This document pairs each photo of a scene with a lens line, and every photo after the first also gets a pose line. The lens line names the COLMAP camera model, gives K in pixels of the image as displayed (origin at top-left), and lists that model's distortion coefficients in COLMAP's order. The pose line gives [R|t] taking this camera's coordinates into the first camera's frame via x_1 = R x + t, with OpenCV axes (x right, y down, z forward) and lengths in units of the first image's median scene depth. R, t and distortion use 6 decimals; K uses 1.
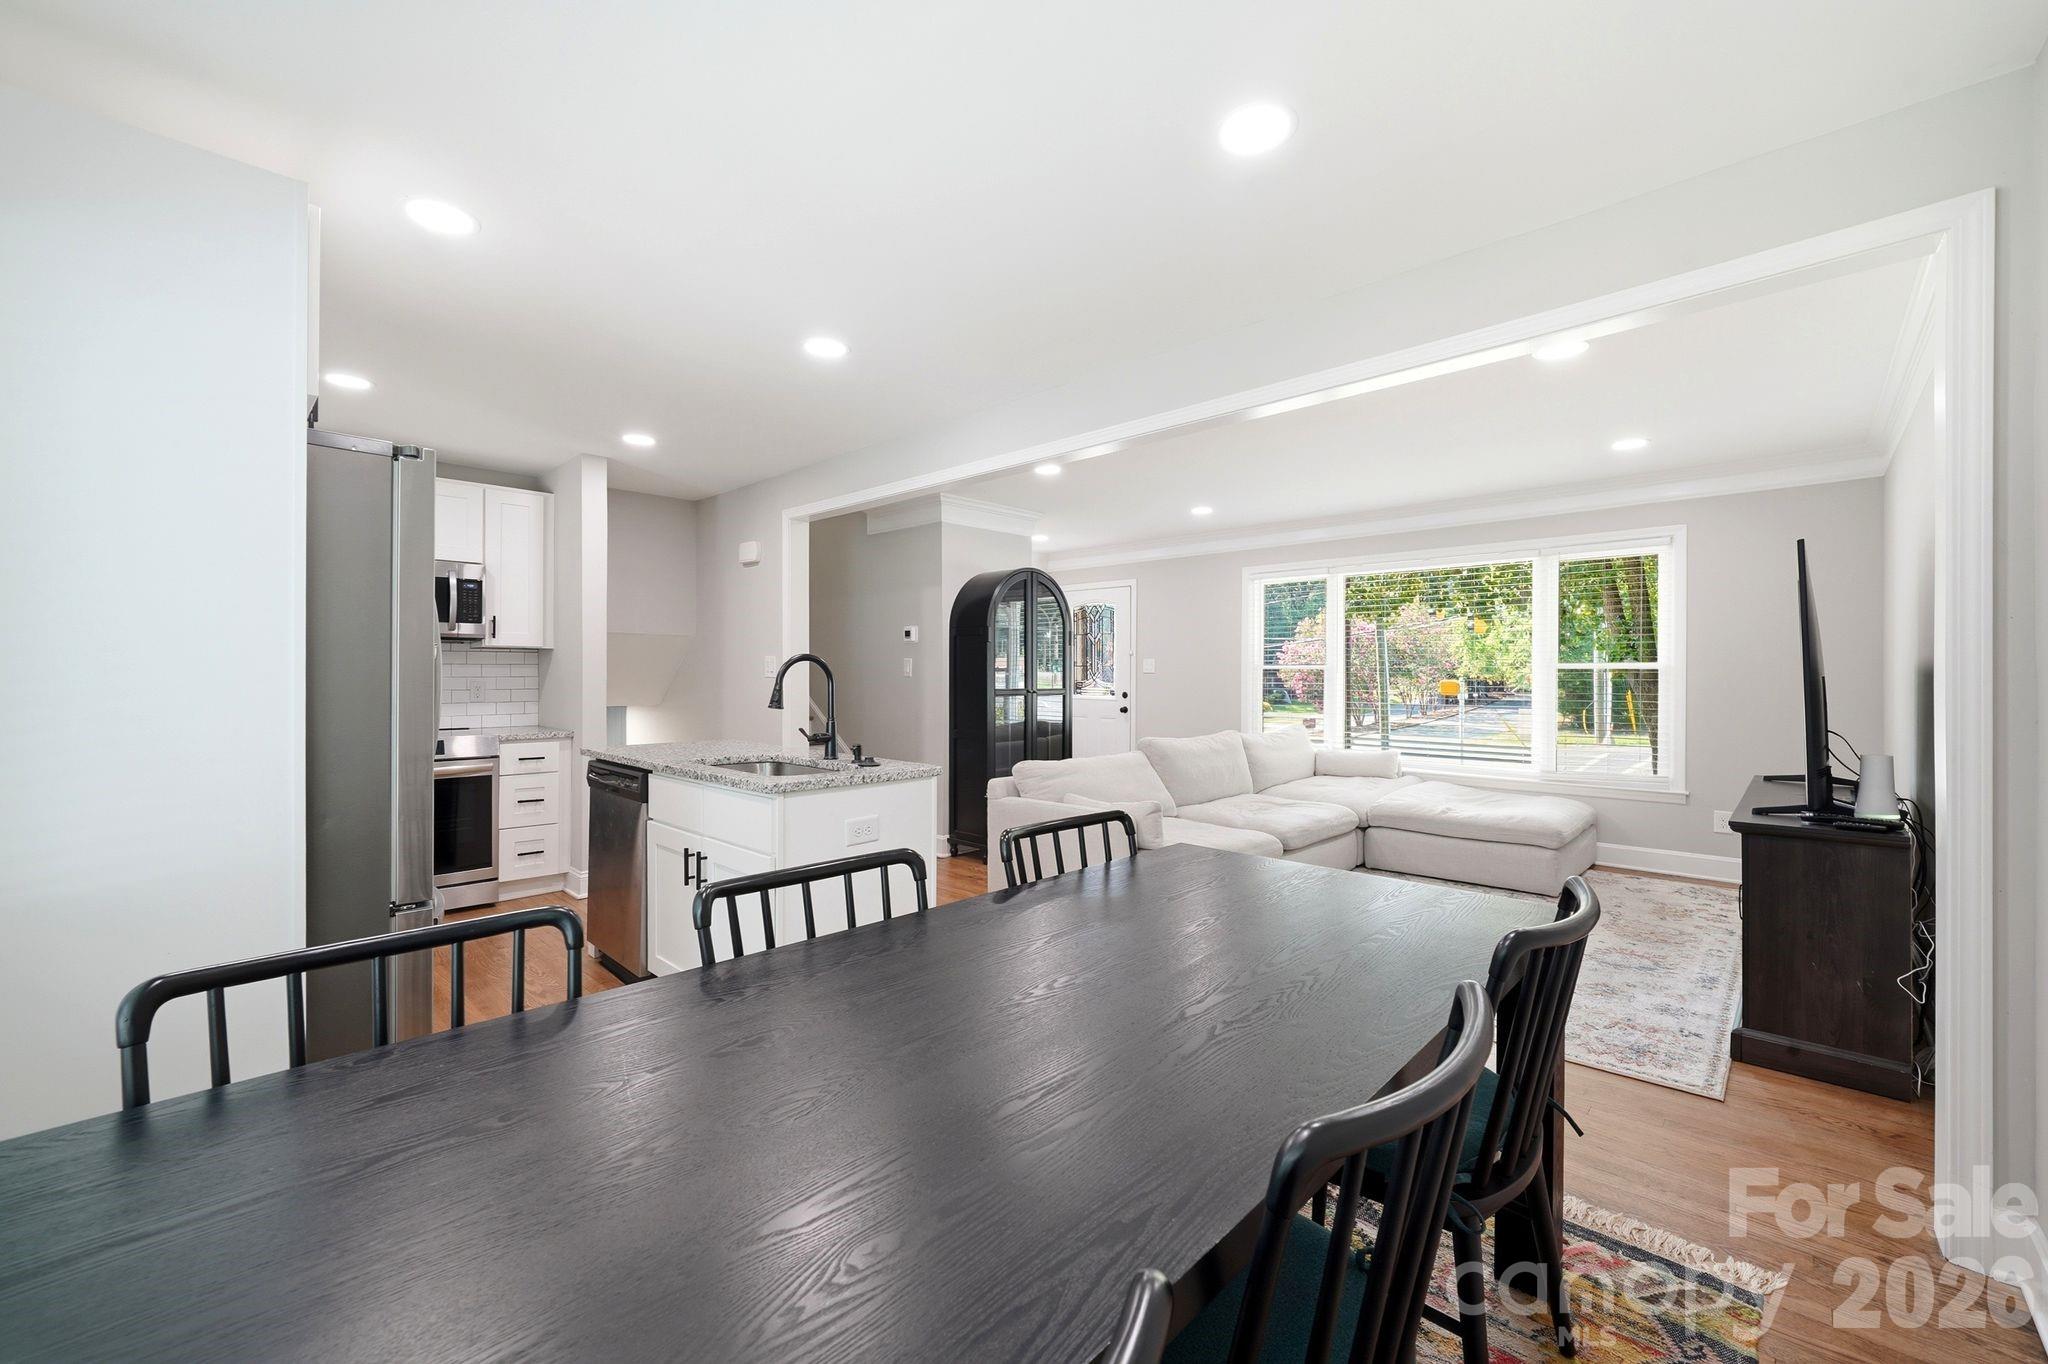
lens RADIAL K [[817.1, 0, 1012.9], [0, 817.1, 672.8], [0, 0, 1]] dist [-0.010252, 0.001844]
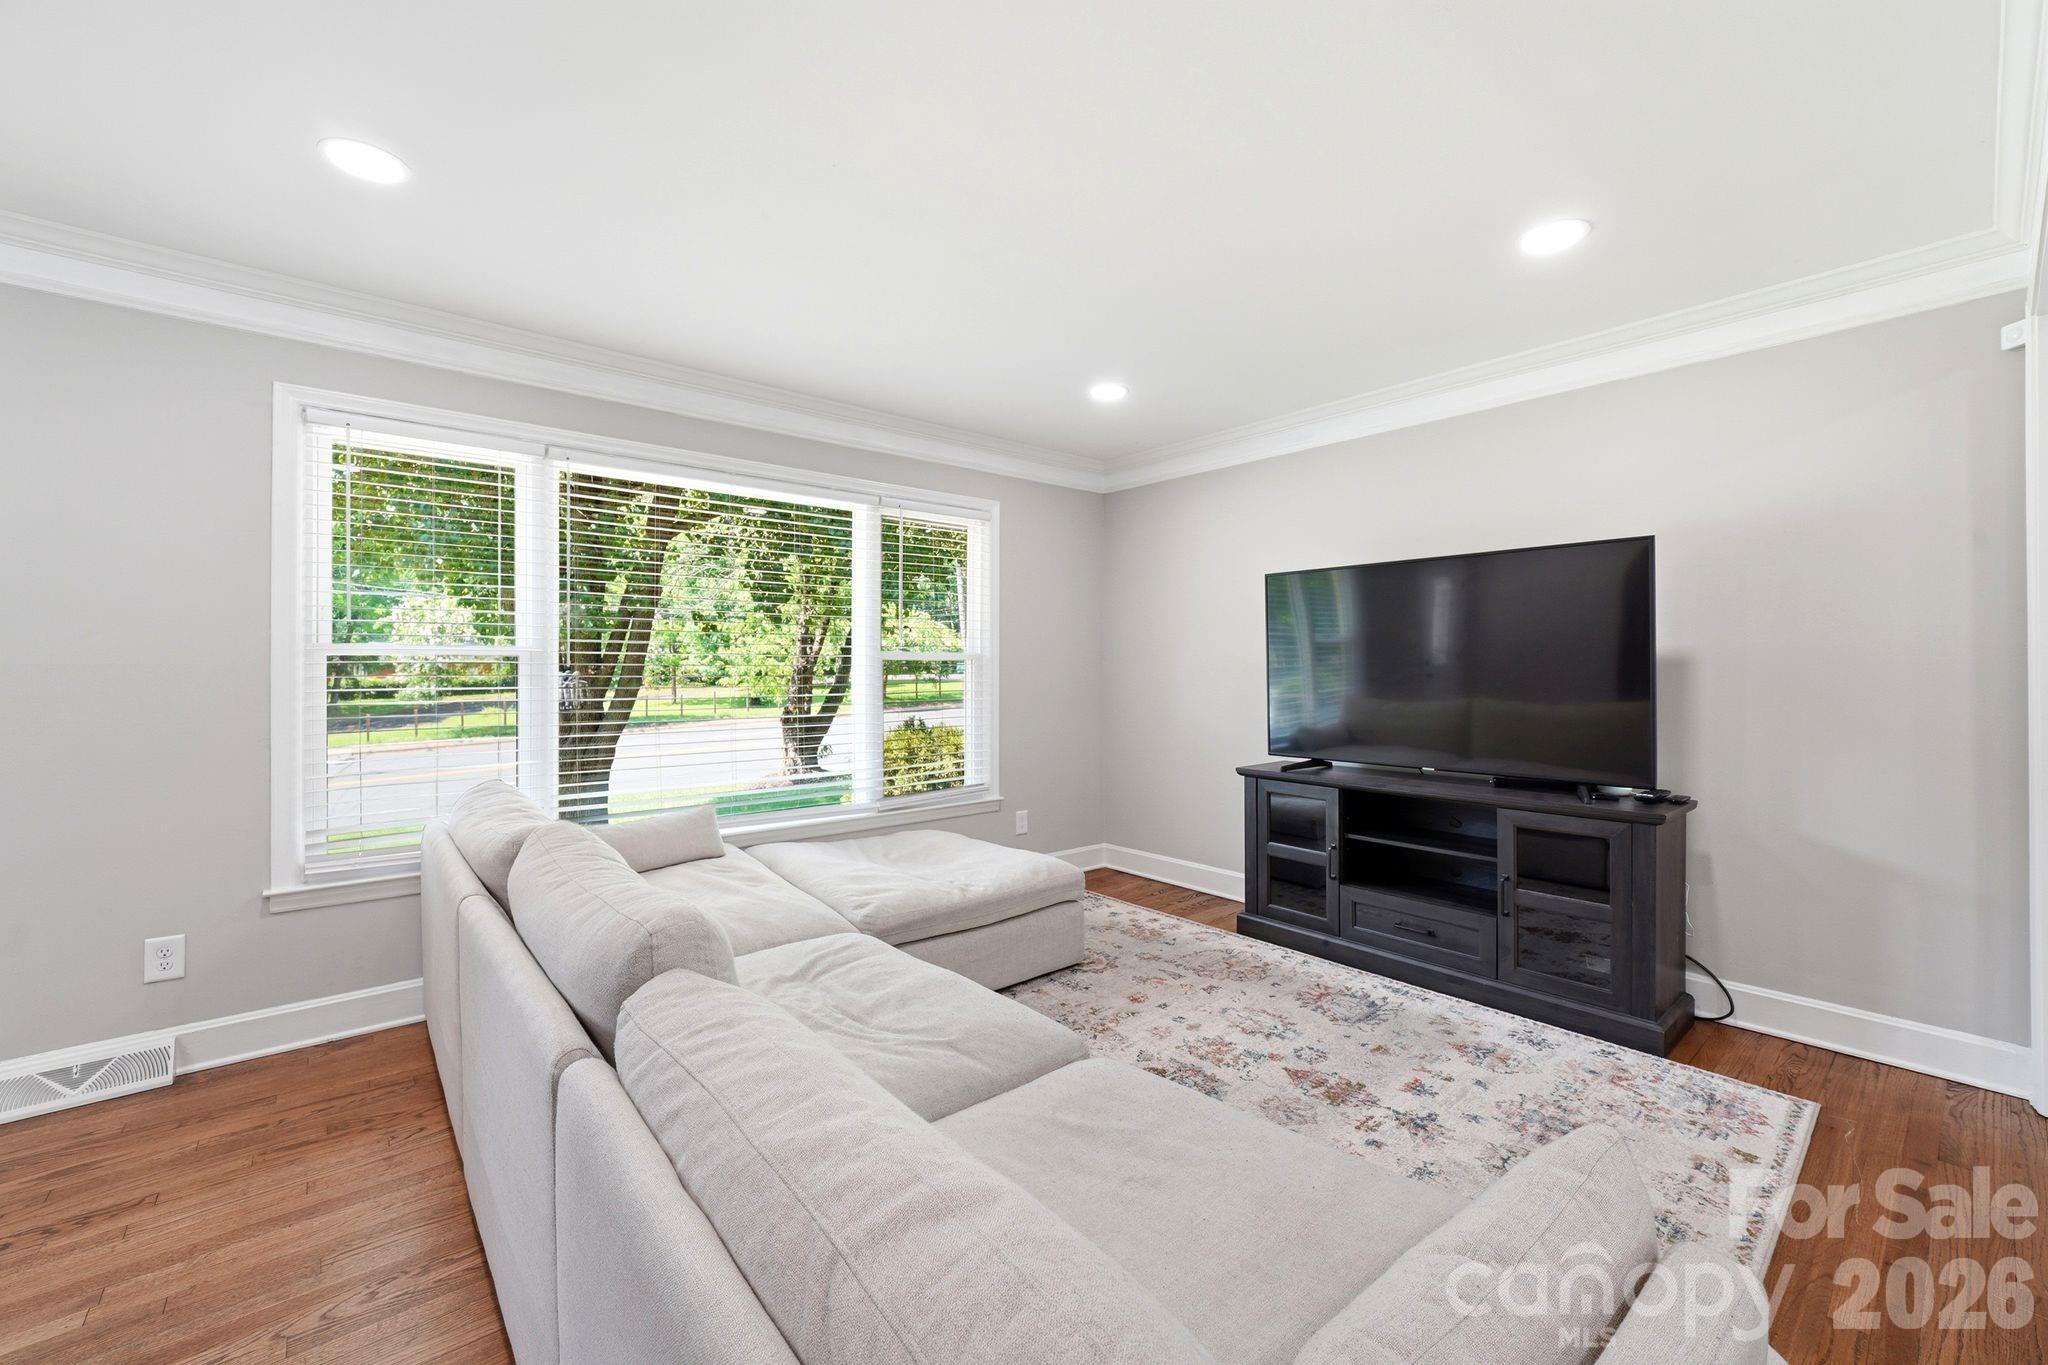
lens RADIAL K [[817.1, 0, 1022.2], [0, 817.1, 662.6], [0, 0, 1]] dist [-0.010252, 0.001844]
pose [[0.091852, 0.008149, 0.995739, -0.080664], [0.000691, 0.999966, -0.008247, 0.004791], [-0.995772, 0.001446, 0.091843, 0.887652]]
